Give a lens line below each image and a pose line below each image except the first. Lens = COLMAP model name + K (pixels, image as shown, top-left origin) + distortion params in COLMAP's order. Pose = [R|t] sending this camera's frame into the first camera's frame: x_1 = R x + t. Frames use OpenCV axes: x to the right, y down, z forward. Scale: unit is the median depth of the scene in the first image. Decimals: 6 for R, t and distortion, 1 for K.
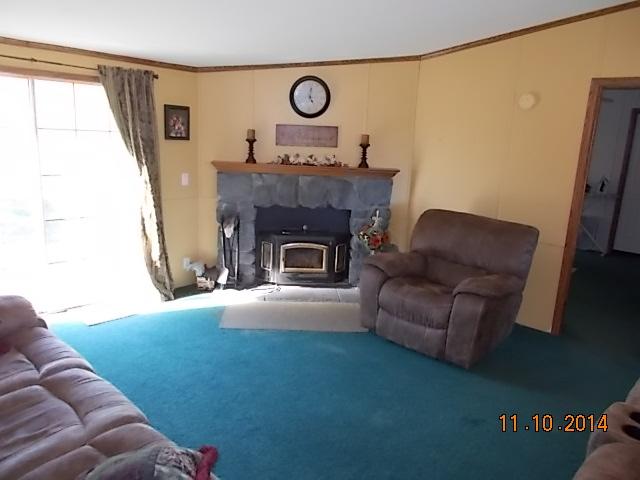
lens RADIAL K [[488.8, 0, 318.6], [0, 488.8, 238.1], [0, 0, 1]] dist [0.010812, 0.005064]
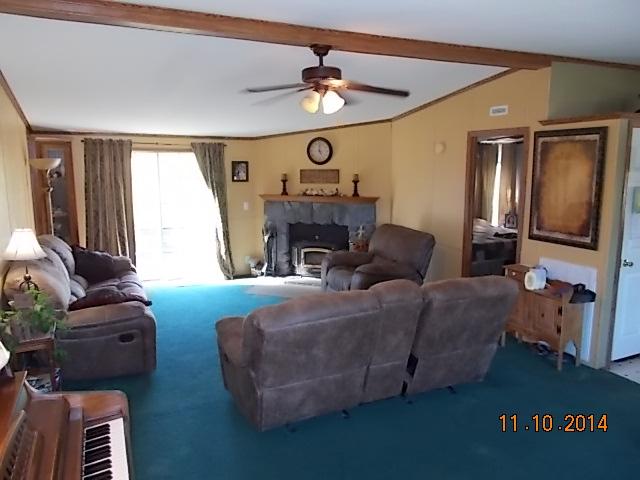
lens RADIAL K [[488.8, 0, 321.2], [0, 488.8, 240.1], [0, 0, 1]] dist [0.010812, 0.005064]
pose [[0.927893, 0.012176, -0.372647, 0.548038], [-0.038607, 0.997232, -0.063548, 0.082009], [0.370841, 0.073353, 0.925795, -0.376630]]
